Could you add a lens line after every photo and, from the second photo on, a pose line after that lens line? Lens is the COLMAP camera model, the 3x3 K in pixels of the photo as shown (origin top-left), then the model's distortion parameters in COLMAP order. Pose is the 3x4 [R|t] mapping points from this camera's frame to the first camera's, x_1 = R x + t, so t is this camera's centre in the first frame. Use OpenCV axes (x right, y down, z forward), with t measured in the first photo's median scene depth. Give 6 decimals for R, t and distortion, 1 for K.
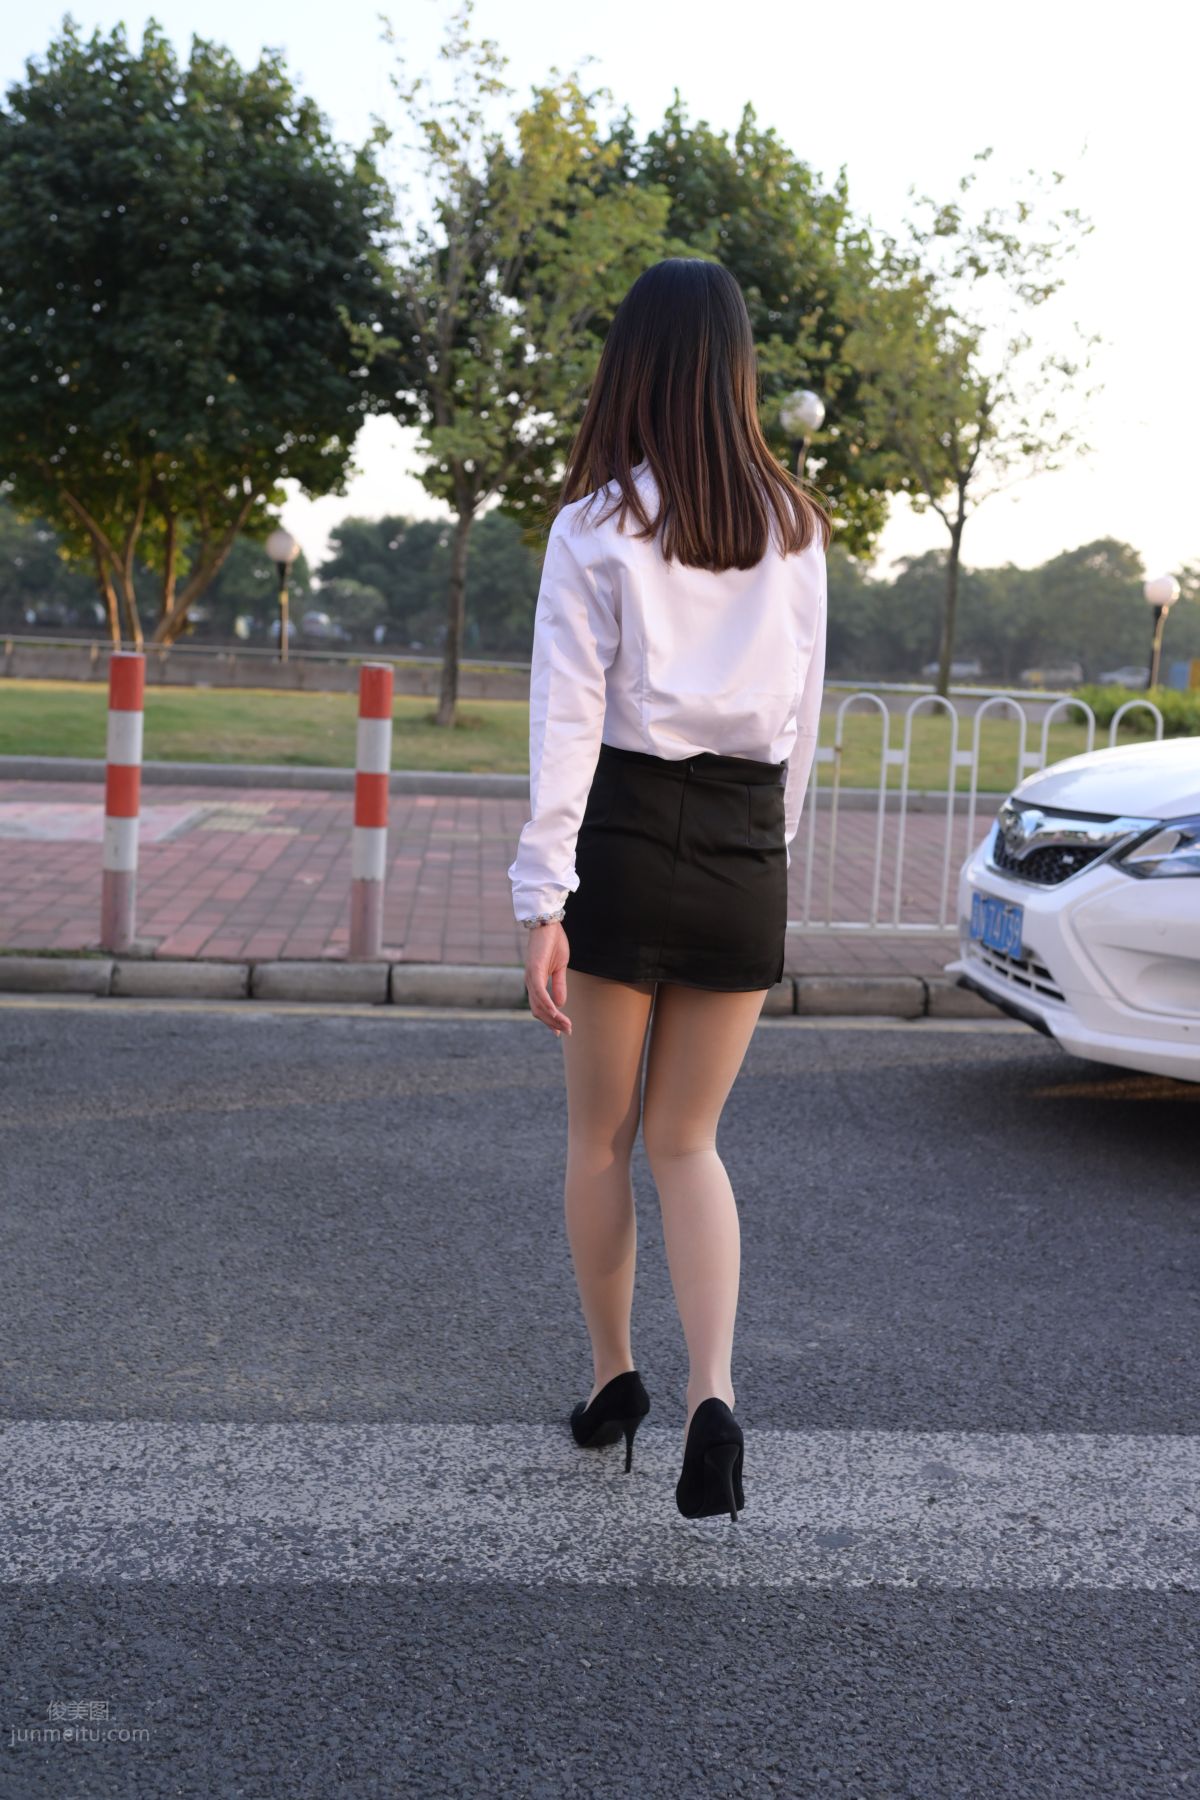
lens RADIAL K [[1677.2, 0, 561.6], [0, 1677.2, 887.5], [0, 0, 1]] dist [-0.000458, 0.000000]
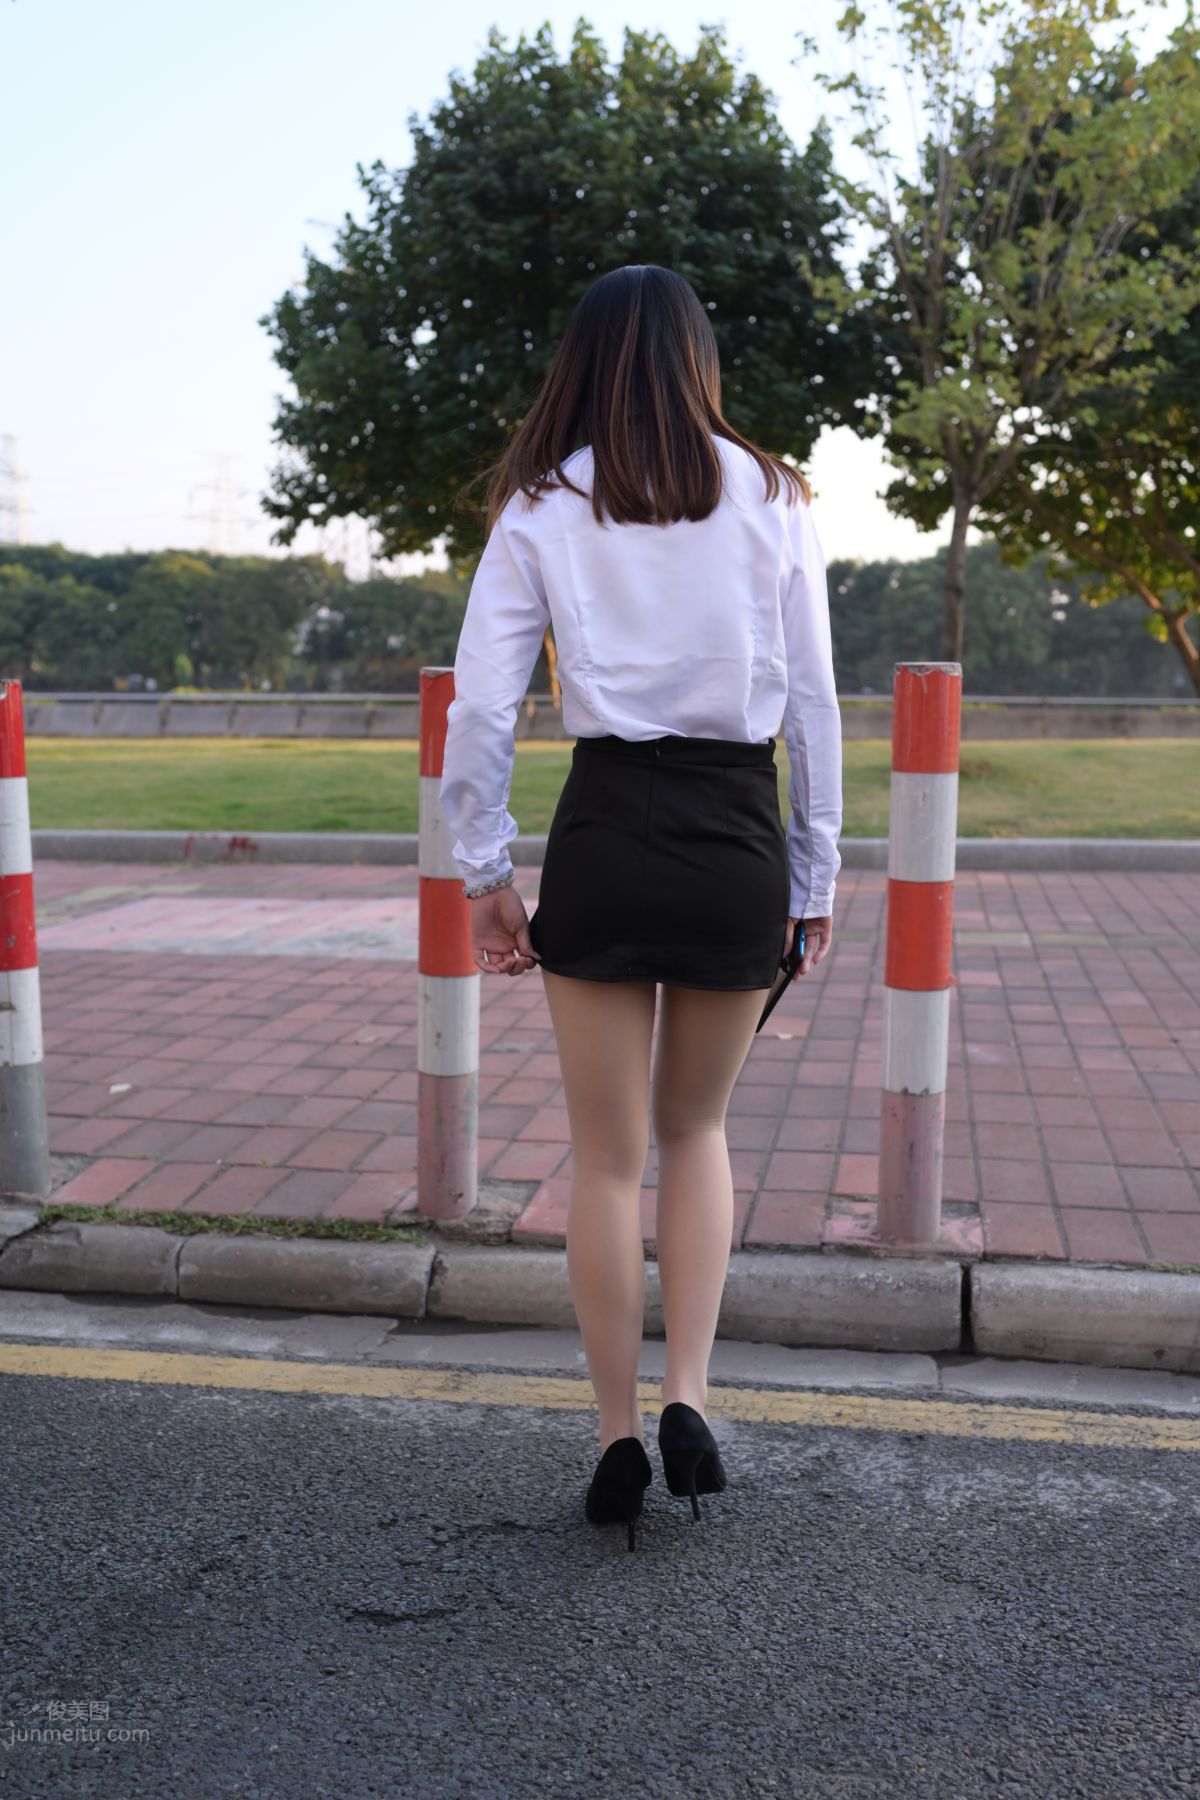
lens RADIAL K [[1677.2, 0, 598.9], [0, 1677.2, 897.2], [0, 0, 1]] dist [-0.000458, 0.000000]
pose [[0.969679, -0.020855, -0.243492, -0.021739], [0.015152, 0.999566, -0.025274, -0.013495], [0.243913, 0.020819, 0.969574, 0.126532]]
